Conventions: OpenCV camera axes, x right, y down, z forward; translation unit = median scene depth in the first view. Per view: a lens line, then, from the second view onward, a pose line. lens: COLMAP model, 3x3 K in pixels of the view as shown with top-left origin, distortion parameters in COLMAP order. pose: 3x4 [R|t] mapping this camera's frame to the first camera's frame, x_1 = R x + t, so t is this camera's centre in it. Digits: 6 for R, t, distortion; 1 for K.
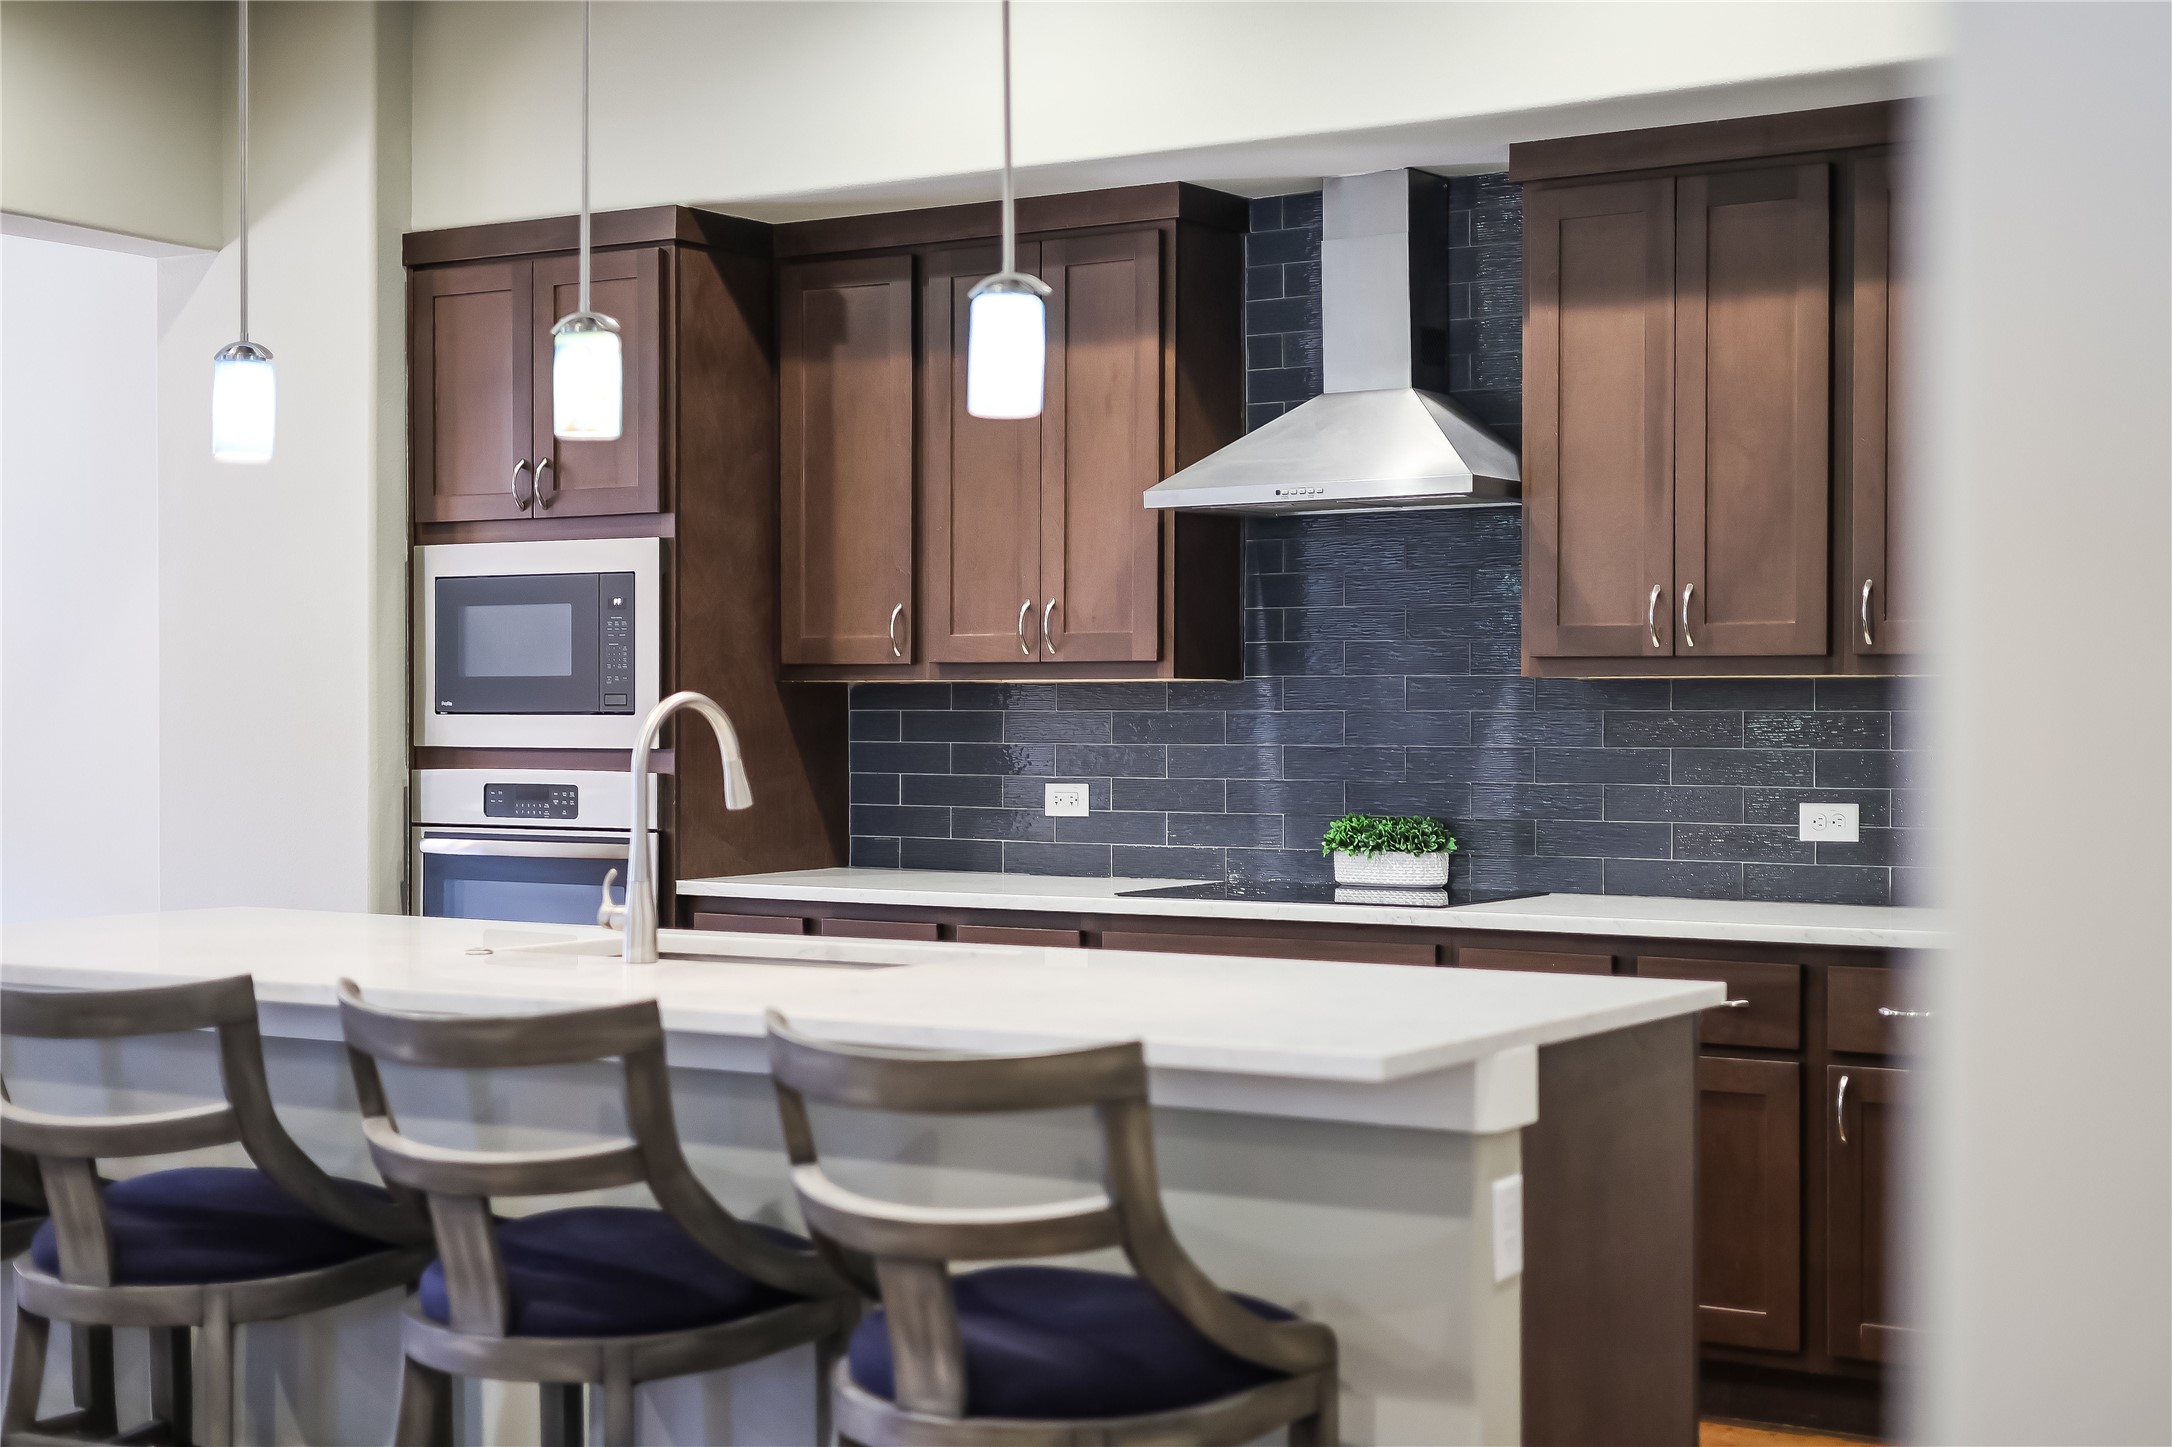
lens RADIAL K [[3146.0, 0, 1086.0], [0, 3146.0, 723.5], [0, 0, 1]] dist [0.001589, -0.005964]
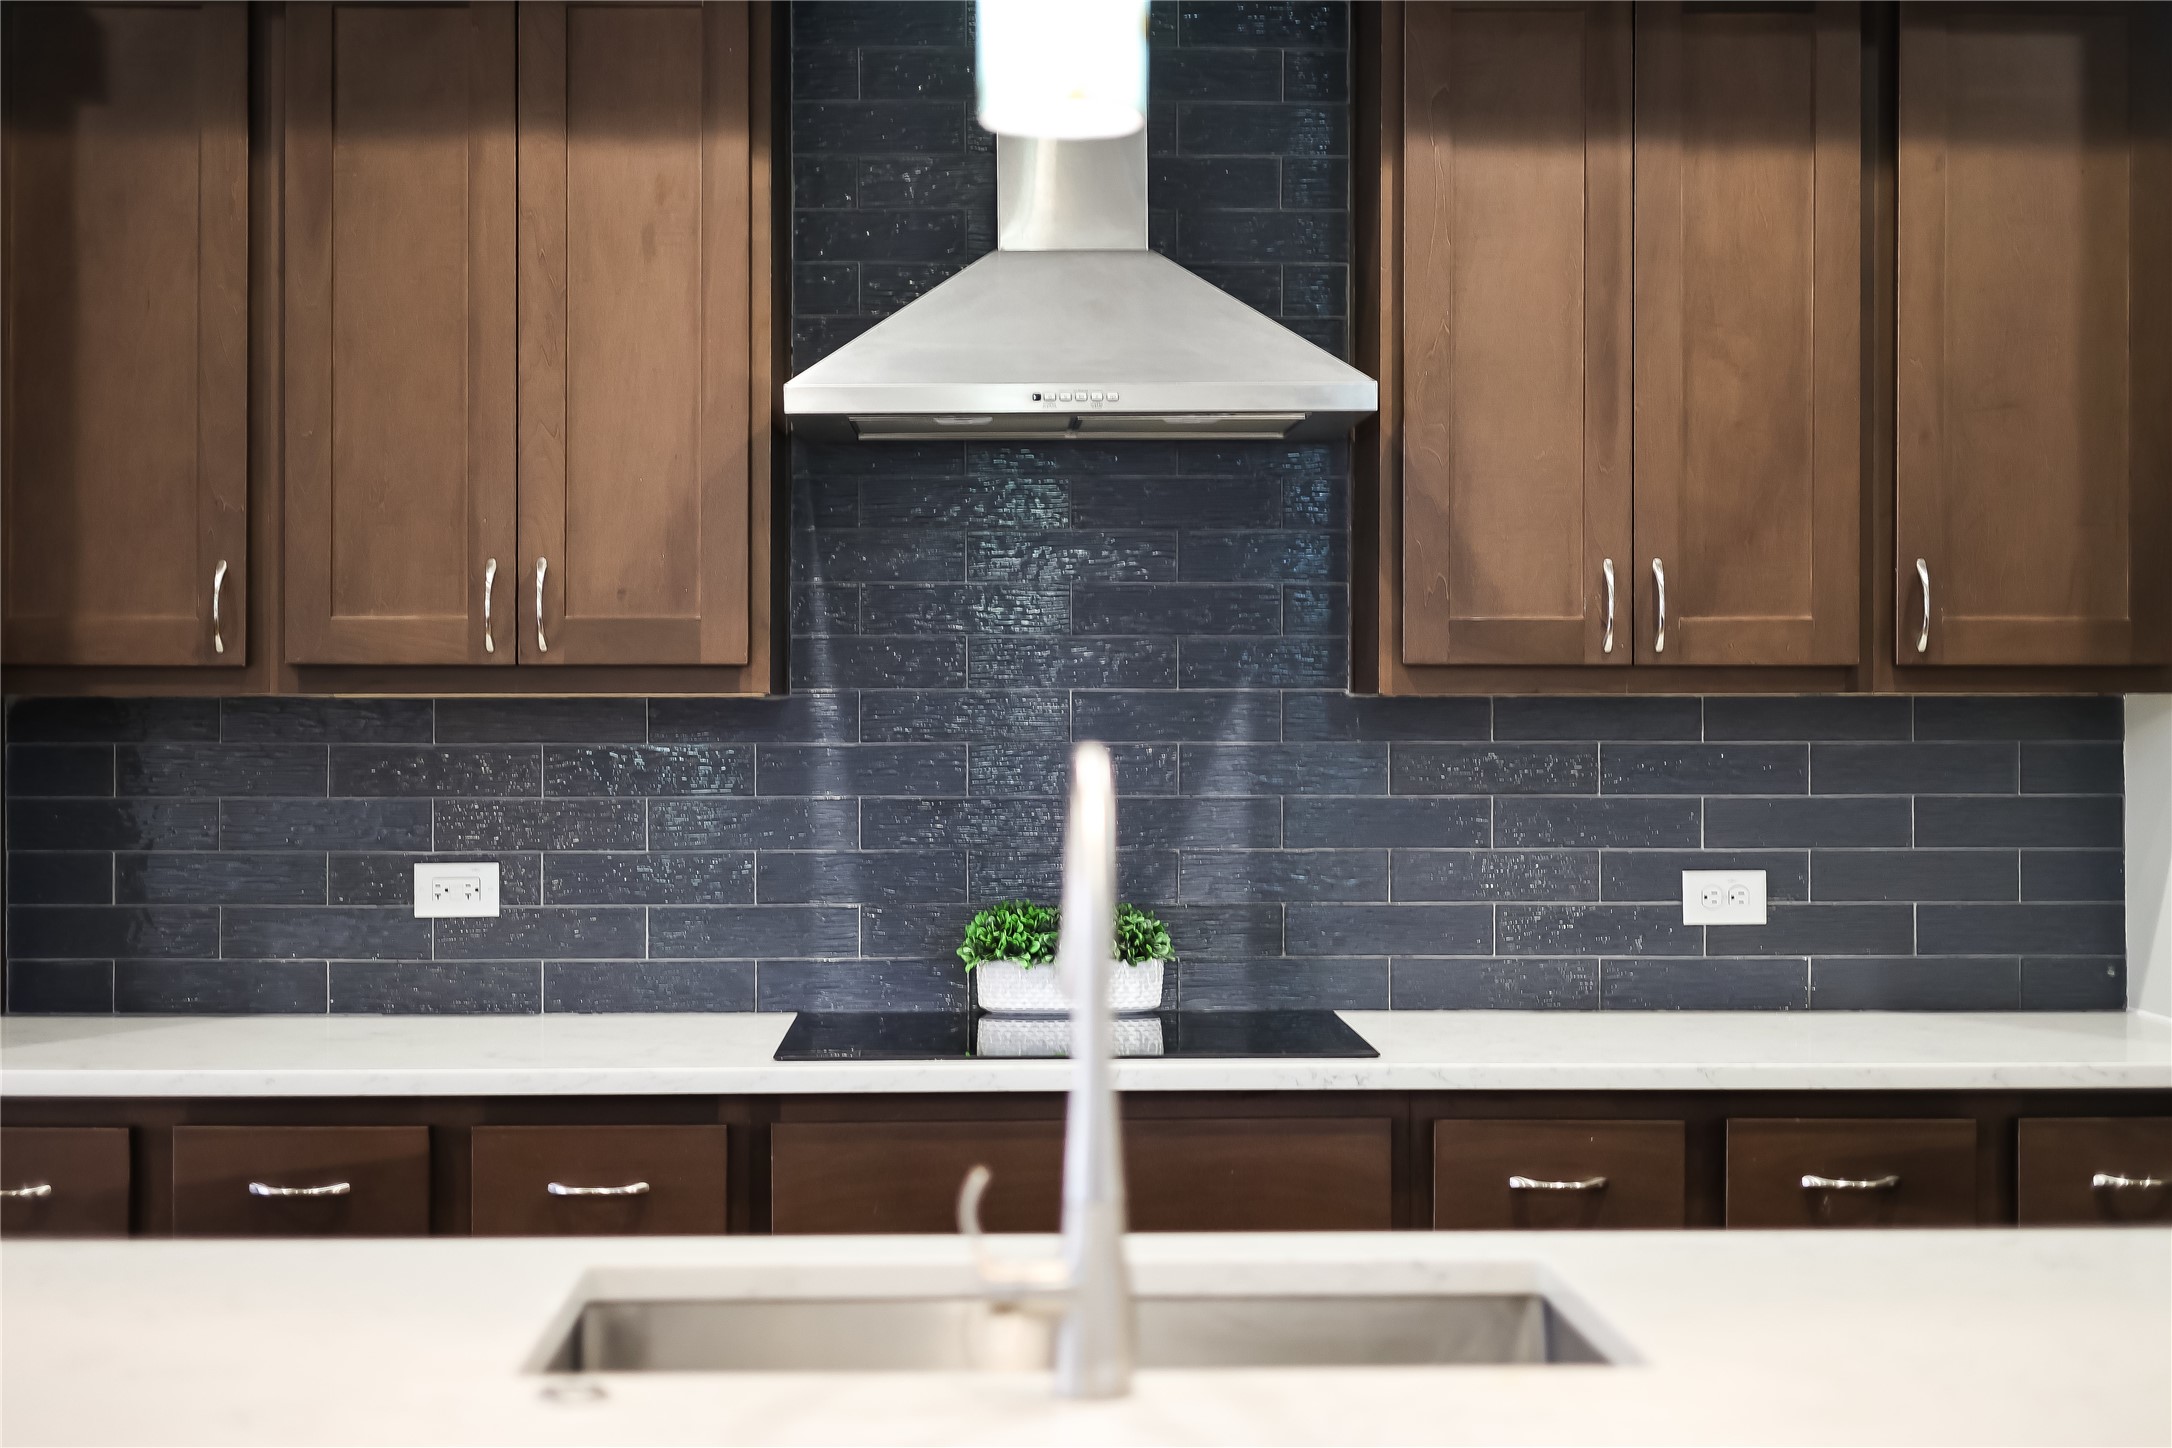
lens RADIAL K [[3165.5, 0, 1086.1], [0, 3165.5, 687.9], [0, 0, 1]] dist [-0.010508, -0.092391]
pose [[0.820225, 0.001712, 0.572039, -0.278606], [0.002951, 0.999970, -0.007223, -0.010867], [-0.572034, 0.007613, 0.820195, 0.464024]]
